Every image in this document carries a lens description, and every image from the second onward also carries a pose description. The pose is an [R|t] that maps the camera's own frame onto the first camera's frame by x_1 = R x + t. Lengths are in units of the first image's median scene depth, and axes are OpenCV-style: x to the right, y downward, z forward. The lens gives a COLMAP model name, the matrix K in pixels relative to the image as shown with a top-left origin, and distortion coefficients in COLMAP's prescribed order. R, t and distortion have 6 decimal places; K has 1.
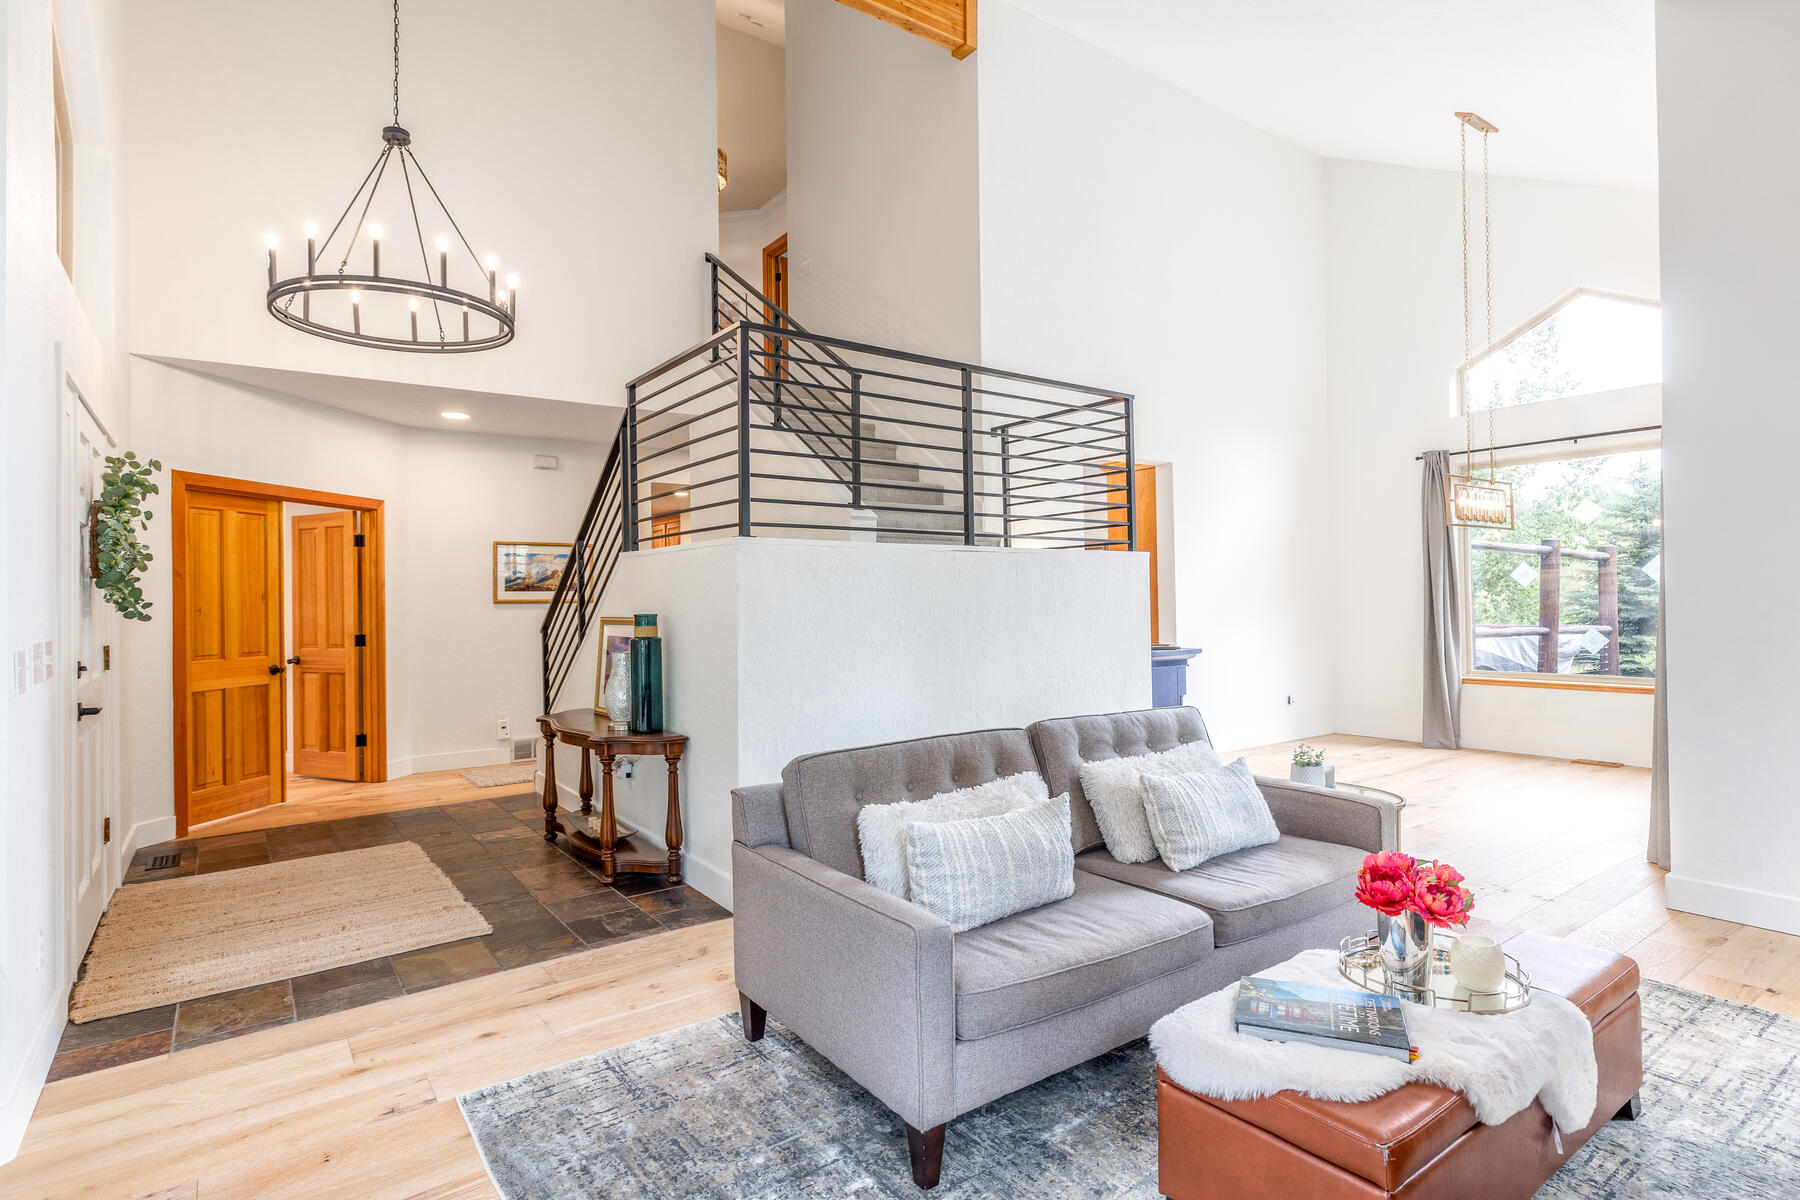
lens RADIAL K [[935.3, 0, 899.3], [0, 935.3, 597.4], [0, 0, 1]] dist [0.014528, -0.000598]
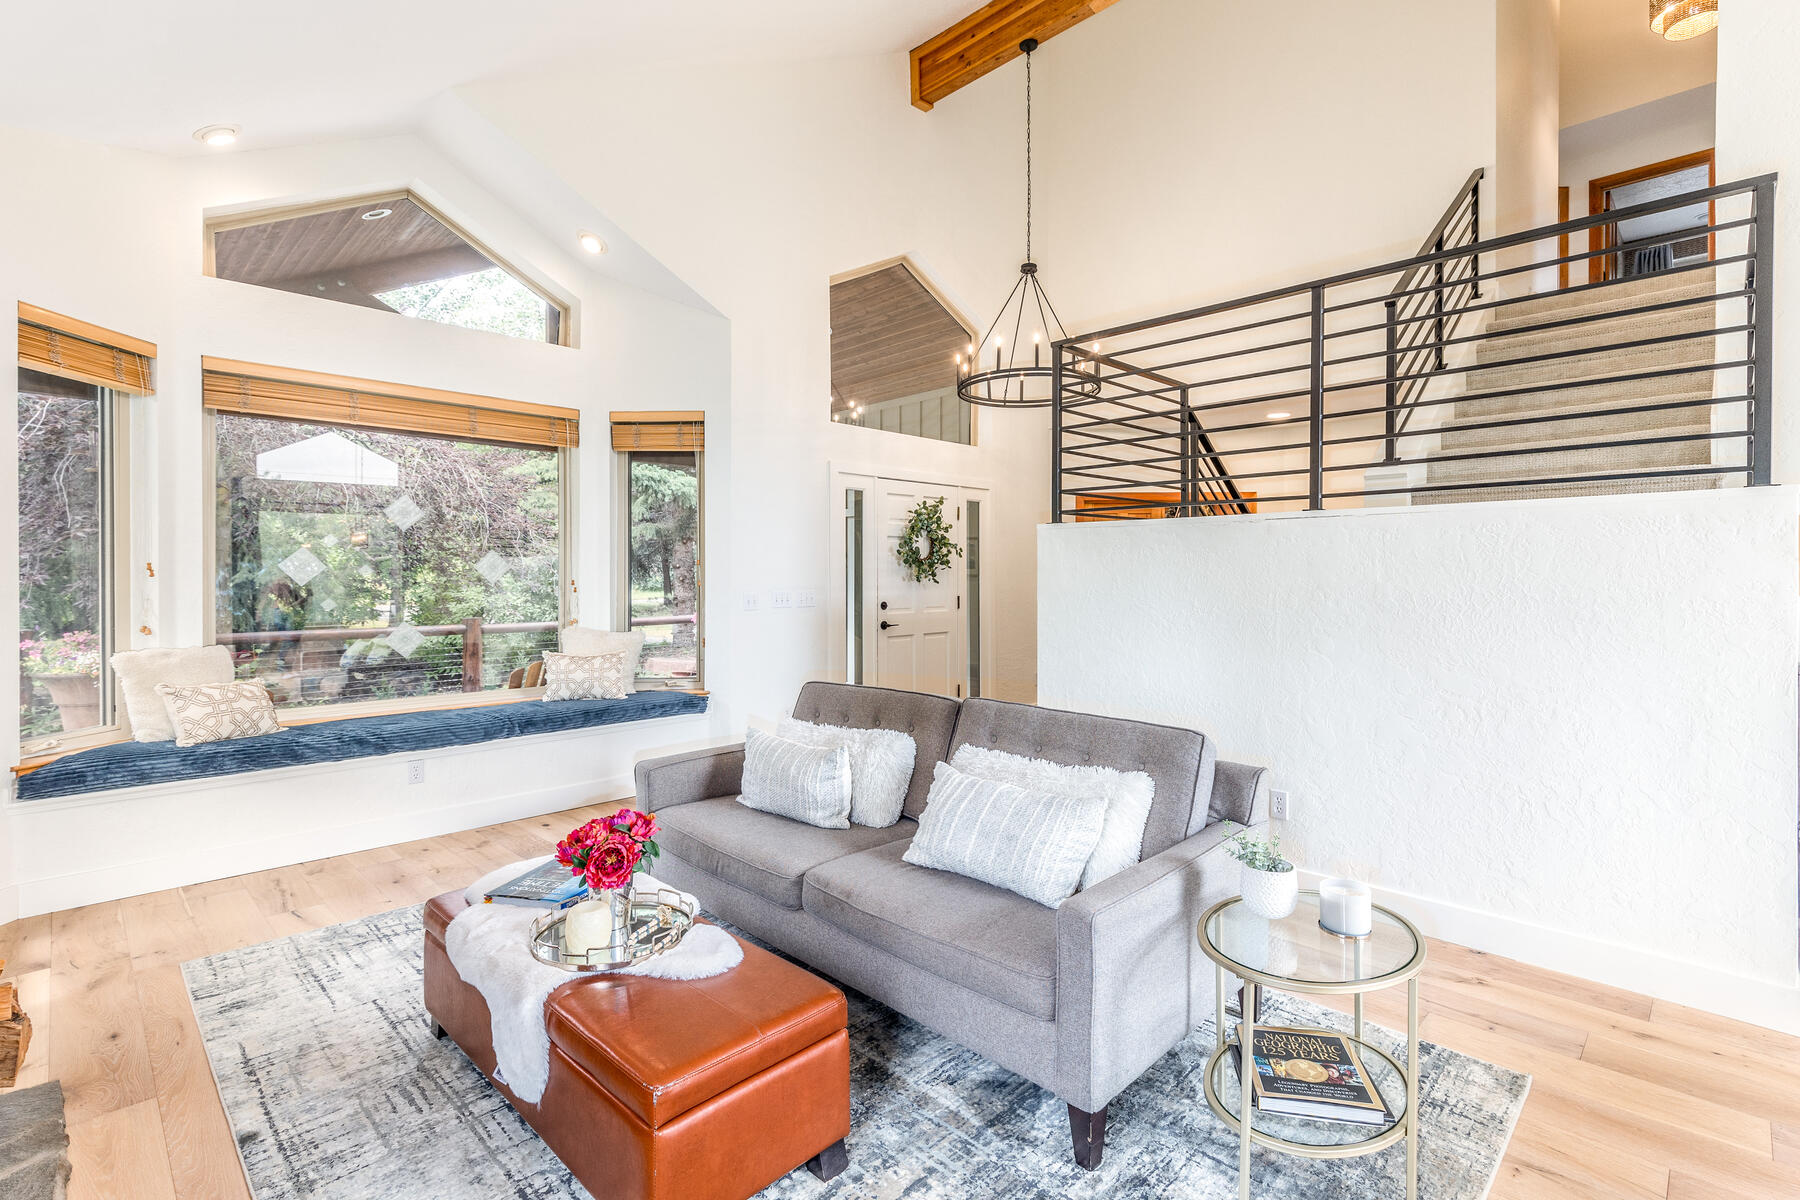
lens RADIAL K [[819.5, 0, 904.6], [0, 819.5, 590.3], [0, 0, 1]] dist [0.012706, -0.001081]
pose [[0.171617, 0.025632, -0.984830, 0.612441], [-0.000611, 0.999664, 0.025912, -0.004441], [0.985163, -0.003845, 0.171575, 0.465375]]
